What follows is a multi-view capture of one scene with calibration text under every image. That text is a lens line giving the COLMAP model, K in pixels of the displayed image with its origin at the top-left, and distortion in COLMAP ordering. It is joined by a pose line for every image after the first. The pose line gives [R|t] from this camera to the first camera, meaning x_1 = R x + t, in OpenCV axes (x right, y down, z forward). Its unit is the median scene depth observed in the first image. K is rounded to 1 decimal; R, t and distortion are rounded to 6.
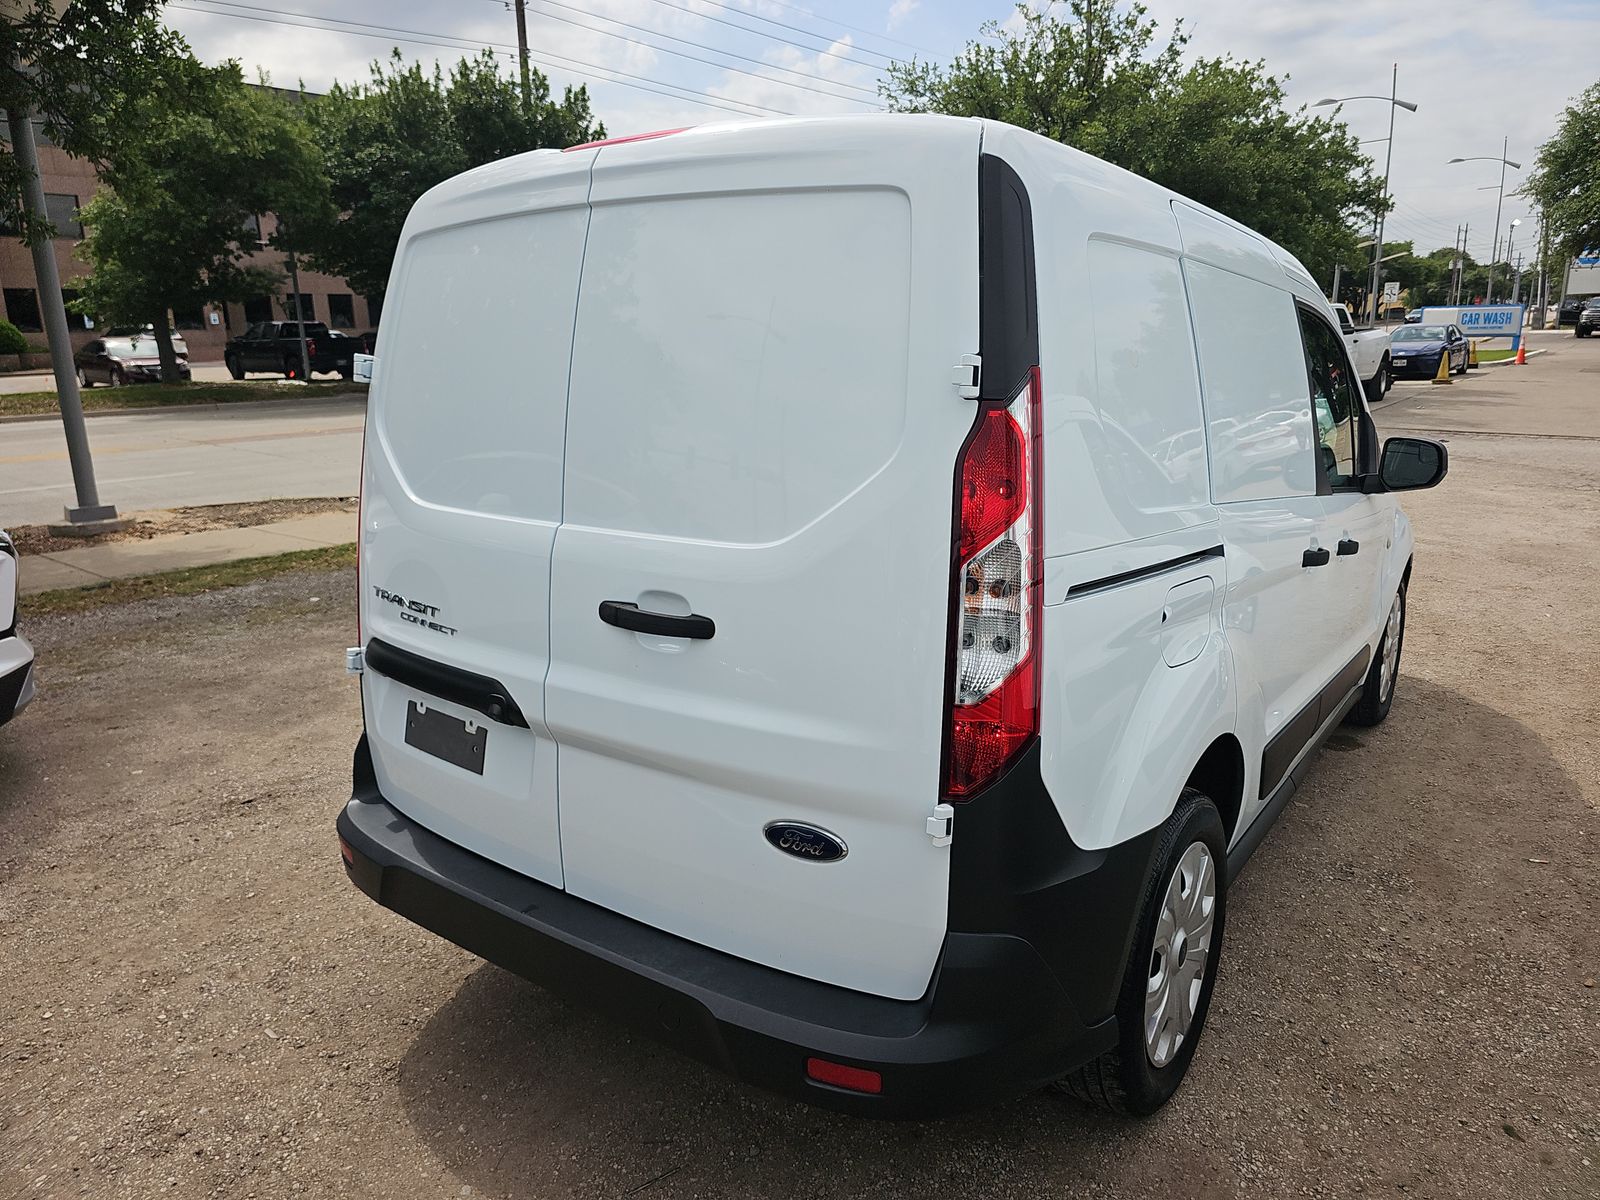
lens RADIAL K [[1075.4, 0, 804.6], [0, 1075.4, 598.2], [0, 0, 1]] dist [0.037316, -0.034434]
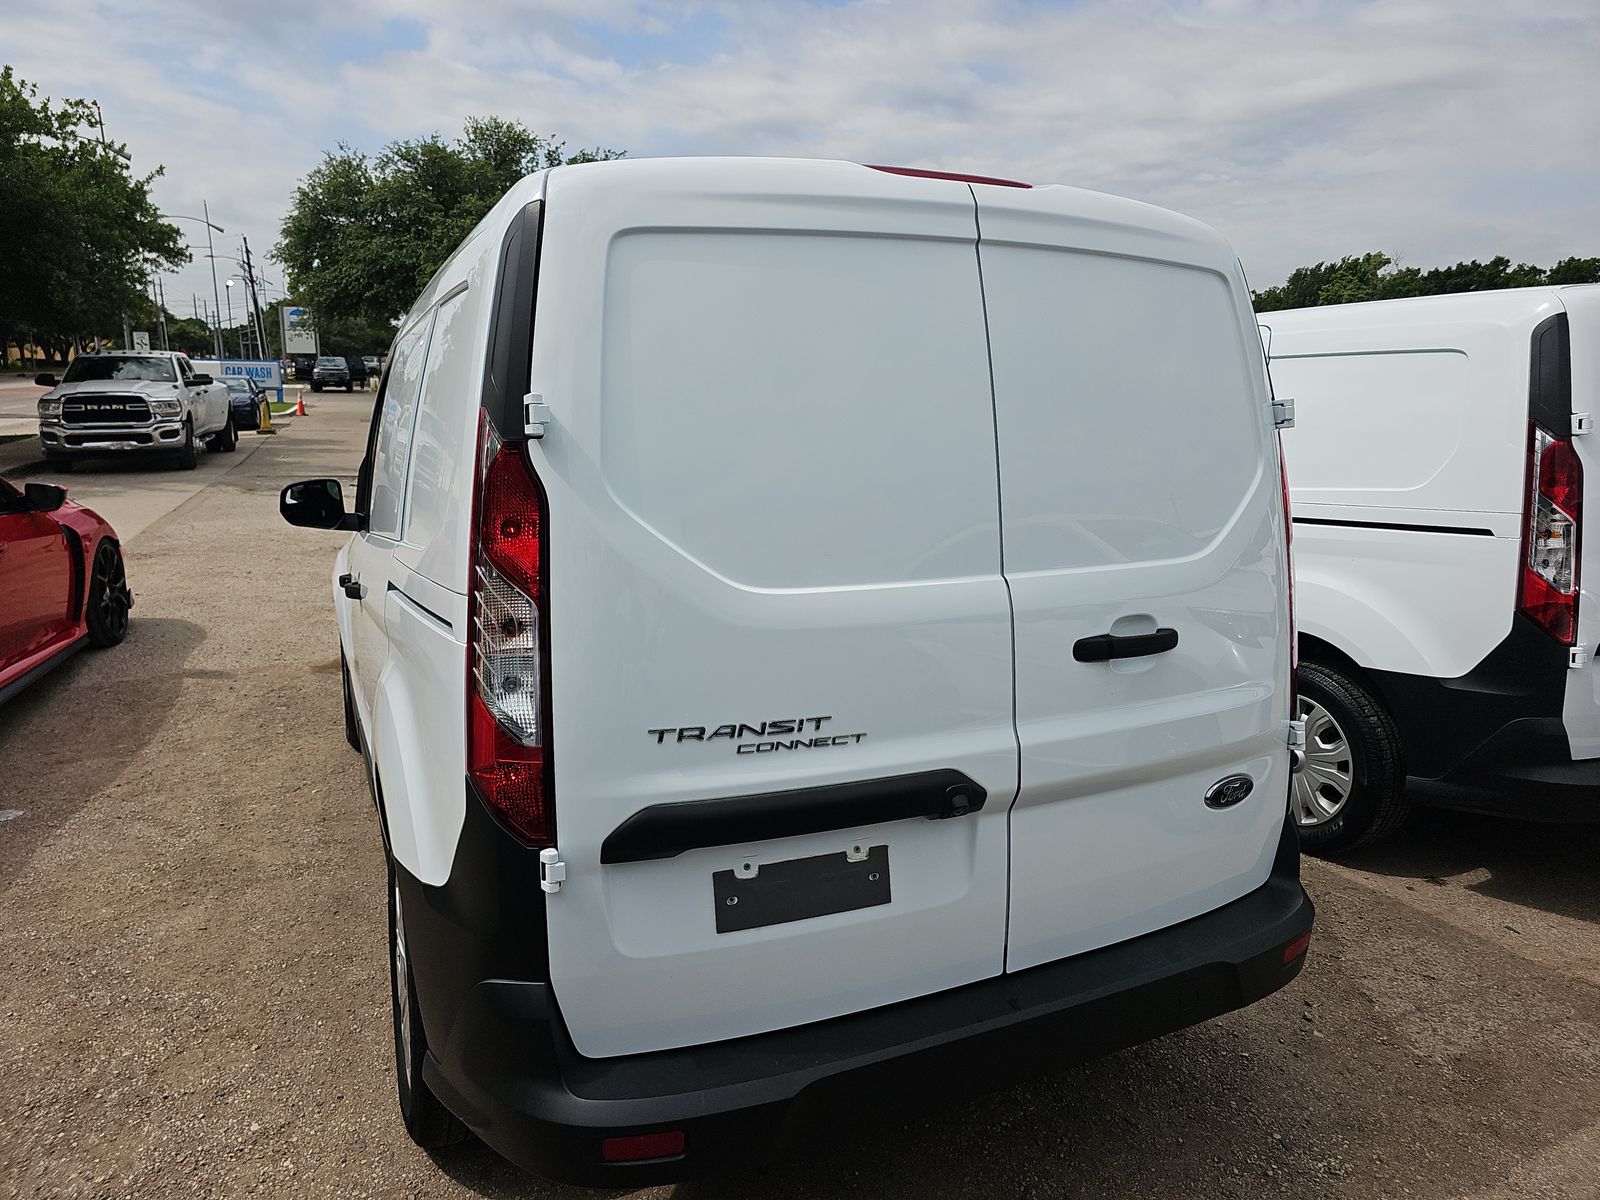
lens RADIAL K [[1075.4, 0, 813.2], [0, 1075.4, 598.4], [0, 0, 1]] dist [0.037316, -0.034434]
pose [[0.475991, -0.149300, 0.866685, -0.102051], [0.188416, 0.979914, 0.065326, -0.012916], [-0.859030, 0.132203, 0.494560, 0.062541]]
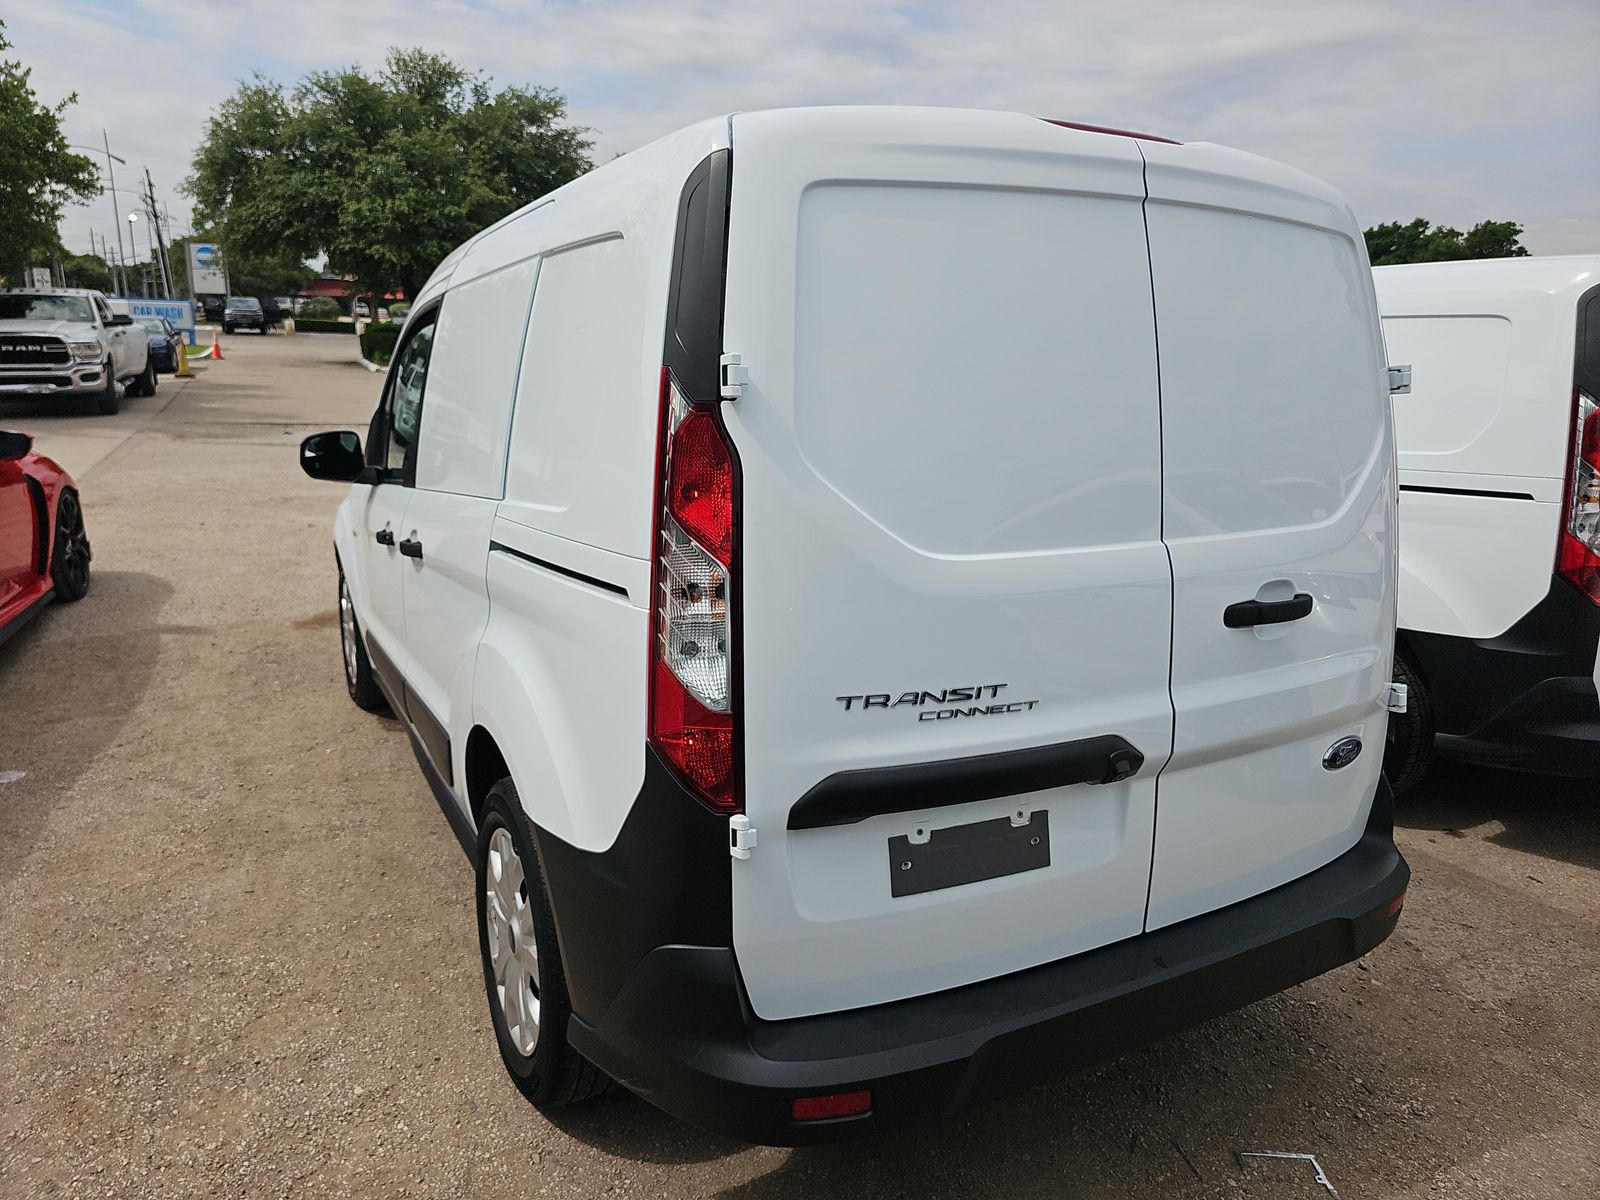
lens RADIAL K [[1075.4, 0, 790.7], [0, 1075.4, 607.5], [0, 0, 1]] dist [0.037316, -0.034434]
pose [[0.432403, -0.192076, 0.880985, -0.109599], [0.179283, 0.975854, 0.124765, -0.017108], [-0.883677, 0.103997, 0.456398, 0.079013]]
